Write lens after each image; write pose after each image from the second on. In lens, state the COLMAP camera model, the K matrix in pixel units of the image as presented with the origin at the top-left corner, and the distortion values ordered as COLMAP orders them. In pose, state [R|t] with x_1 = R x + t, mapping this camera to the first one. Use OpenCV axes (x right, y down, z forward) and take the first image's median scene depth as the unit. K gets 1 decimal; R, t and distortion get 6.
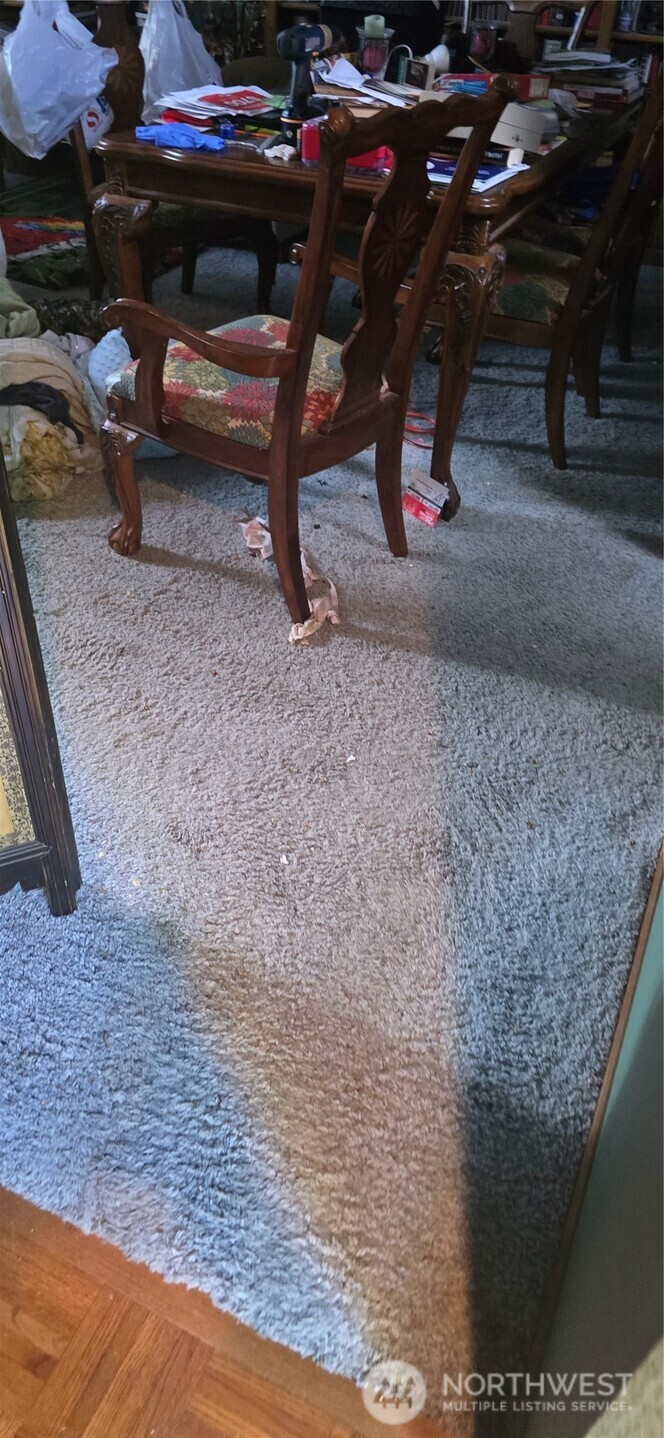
lens RADIAL K [[964.0, 0, 319.7], [0, 964.0, 721.2], [0, 0, 1]] dist [0.058199, -0.055036]
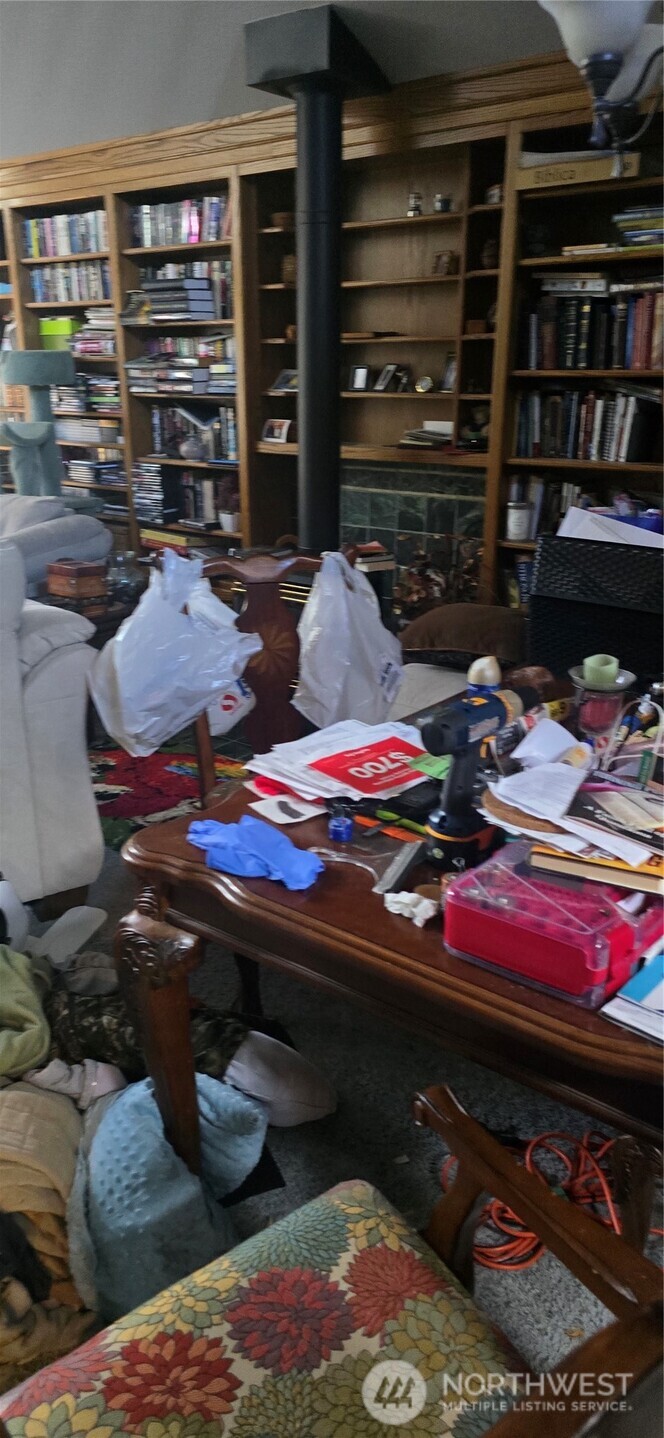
lens RADIAL K [[964.0, 0, 342.6], [0, 964.0, 760.2], [0, 0, 1]] dist [0.058199, -0.055036]
pose [[0.974733, 0.052221, -0.217181, 0.026904], [-0.122059, 0.938811, -0.322079, -0.357157], [0.187073, 0.340450, 0.921465, 0.344881]]
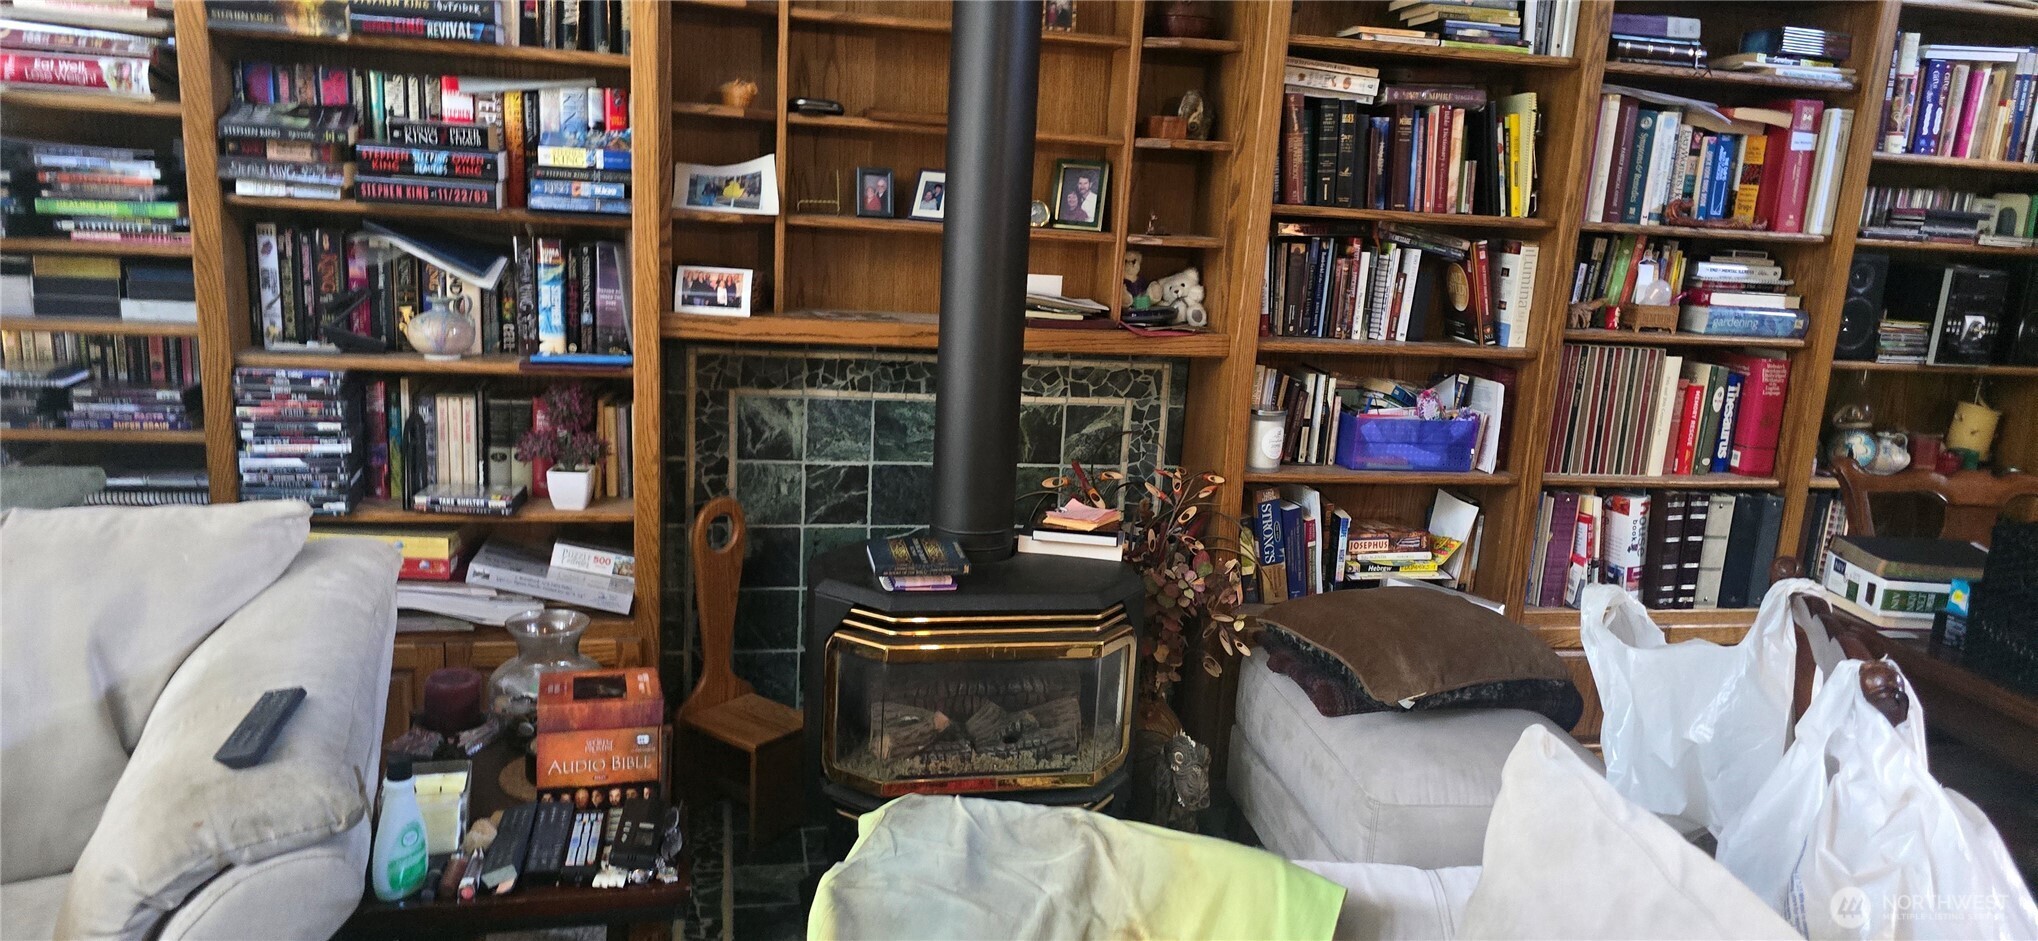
lens RADIAL K [[1366.2, 0, 1028.6], [0, 1366.2, 478.8], [0, 0, 1]] dist [0.058199, -0.055036]
pose [[0.799219, -0.117140, 0.589515, -0.780466], [0.369238, 0.869608, -0.327789, -0.749567], [-0.474249, 0.479647, 0.738259, 0.730693]]
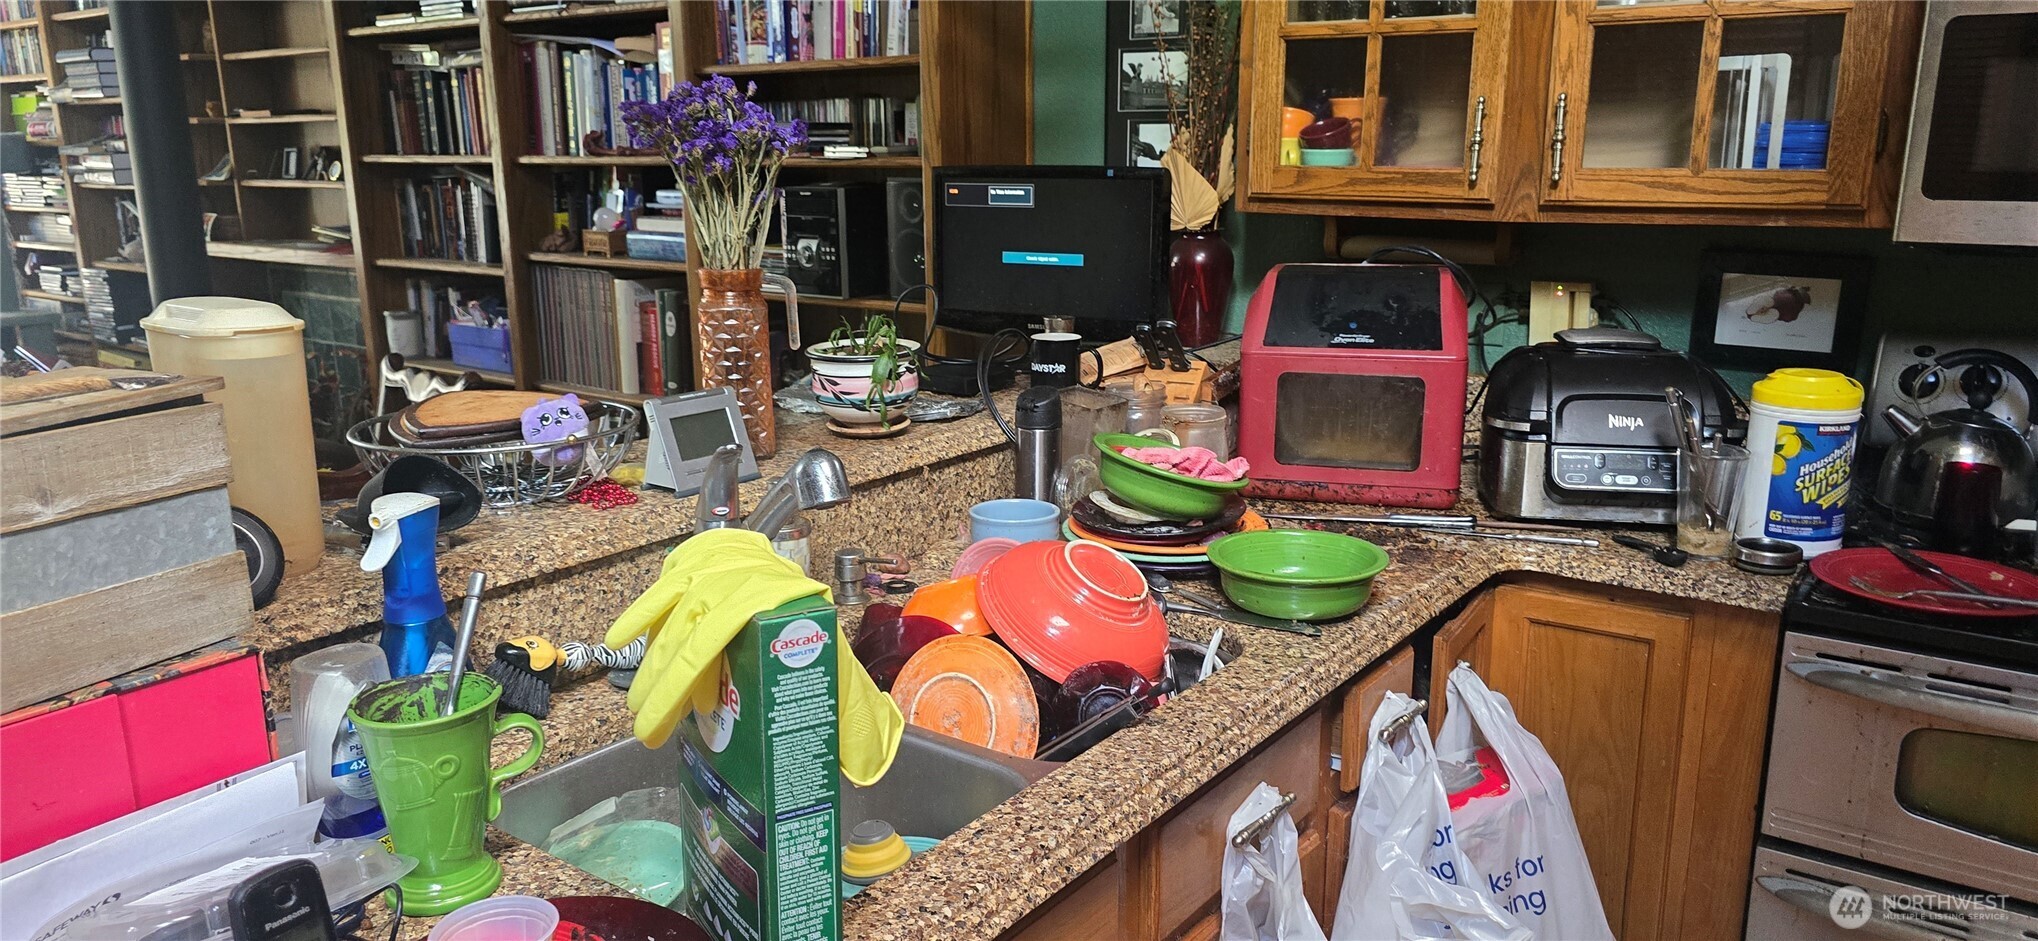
lens RADIAL K [[1366.2, 0, 998.5], [0, 1366.2, 478.5], [0, 0, 1]] dist [0.058199, -0.055036]
pose [[0.976567, 0.005009, -0.215154, 0.824223], [-0.102992, 0.888692, -0.446788, -0.375380], [0.188967, 0.458478, 0.868383, 0.385798]]
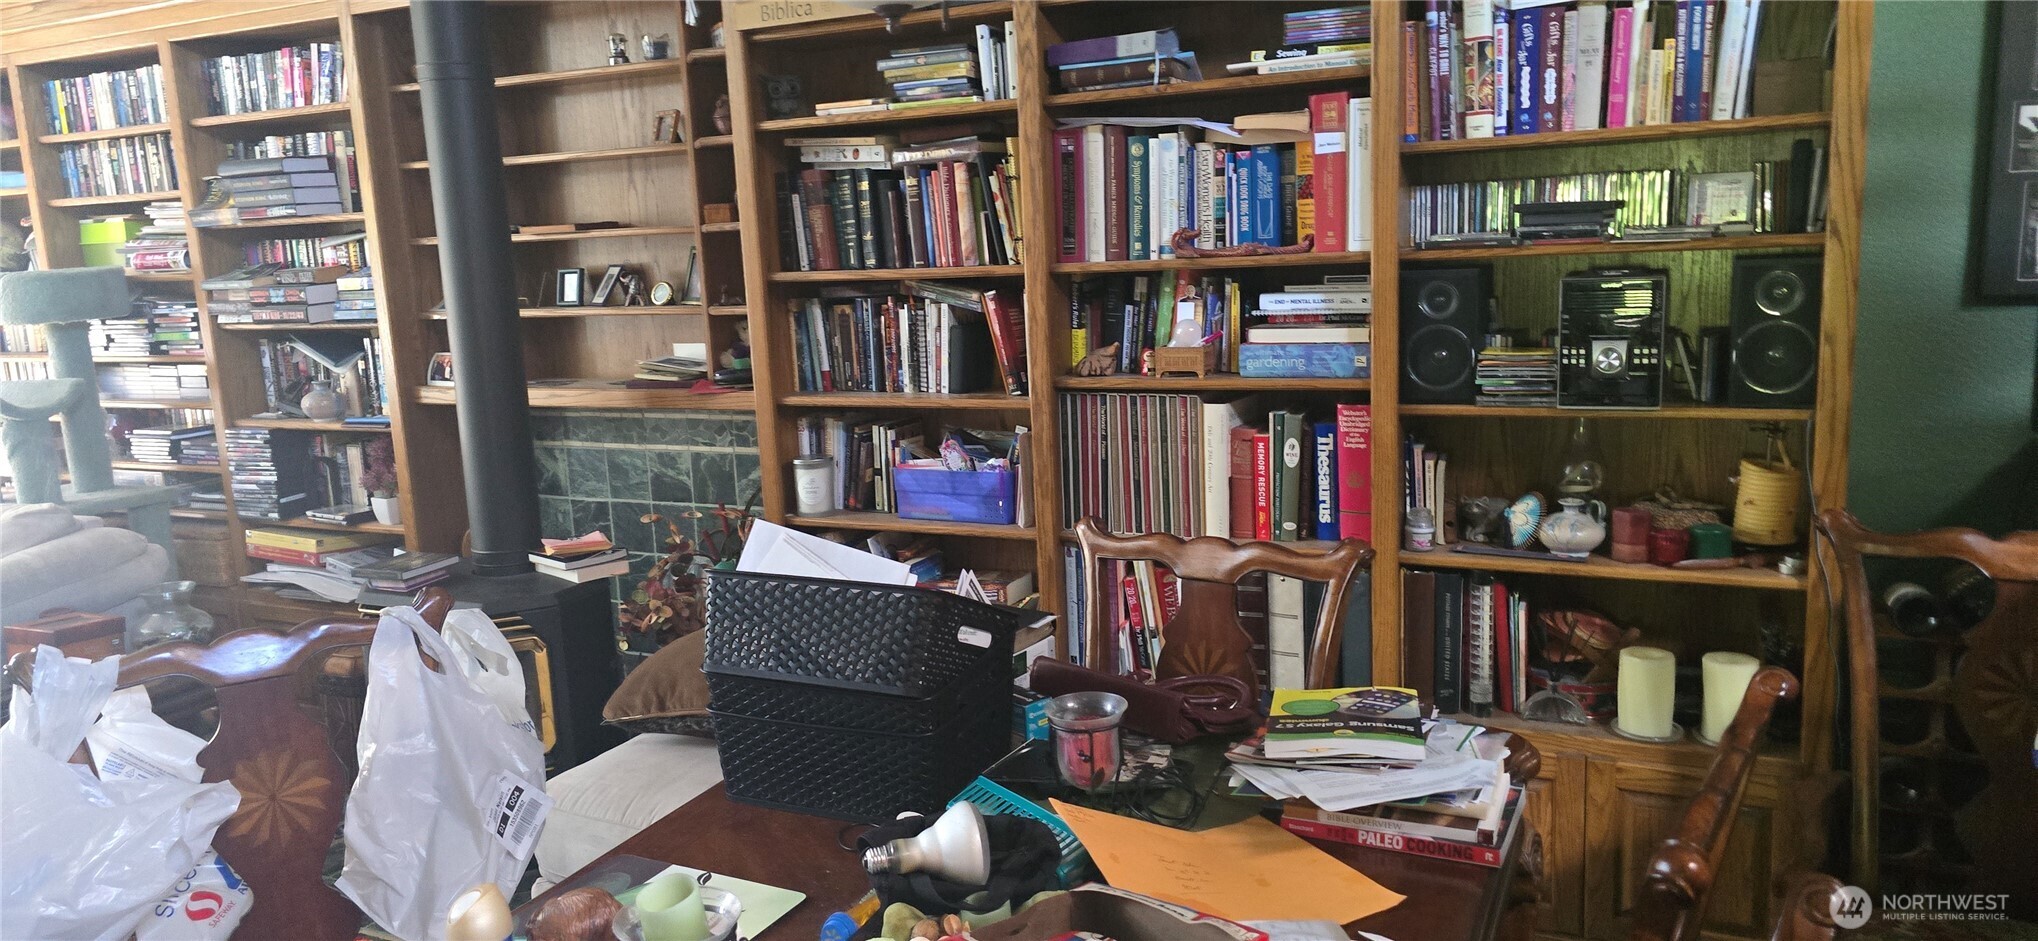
lens RADIAL K [[1366.2, 0, 986.5], [0, 1366.2, 477.6], [0, 0, 1]] dist [0.058199, -0.055036]
pose [[0.995974, -0.076891, -0.046083, 0.154324], [0.042722, 0.859080, -0.510056, -0.483223], [0.078808, 0.506033, 0.858906, 0.447310]]
